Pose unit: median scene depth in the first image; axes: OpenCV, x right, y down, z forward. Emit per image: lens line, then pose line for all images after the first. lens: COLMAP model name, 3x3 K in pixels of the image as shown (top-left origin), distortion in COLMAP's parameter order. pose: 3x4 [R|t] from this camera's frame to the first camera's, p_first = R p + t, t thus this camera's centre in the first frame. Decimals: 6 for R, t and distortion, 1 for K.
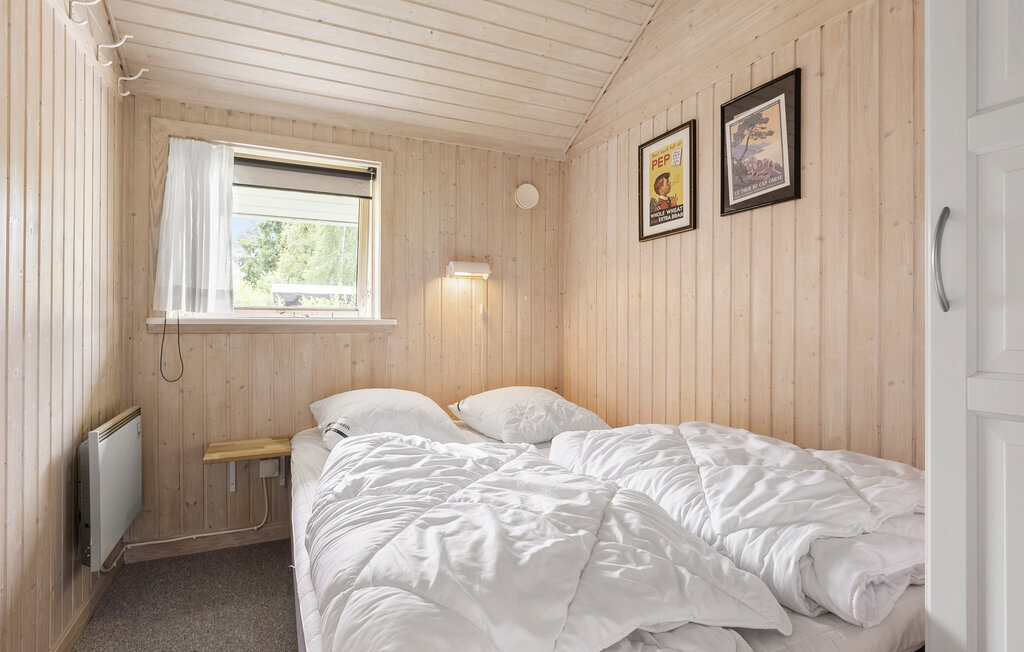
lens RADIAL K [[529.0, 0, 512.0], [0, 529.0, 326.0], [0, 0, 1]] dist [-0.013554, -0.000149]
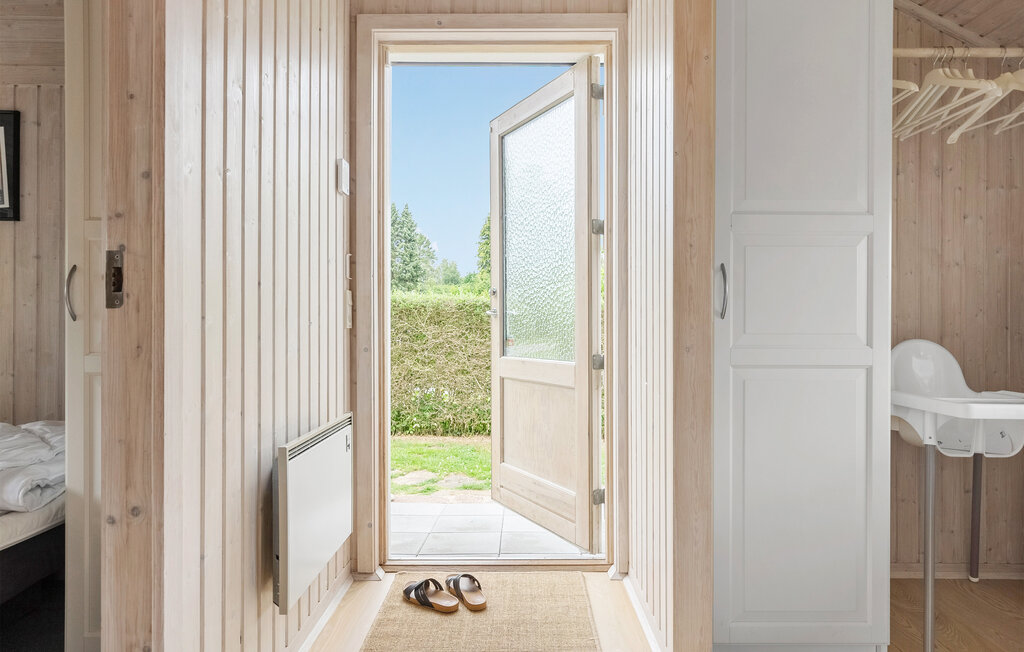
lens RADIAL K [[586.2, 0, 512.0], [0, 586.2, 326.0], [0, 0, 1]] dist [0.019286, 0.000020]
pose [[0.440948, 0.001619, 0.897531, -0.176440], [-0.003691, 0.999993, 0.000010, -0.007389], [-0.897525, -0.003317, 0.440951, -0.621322]]
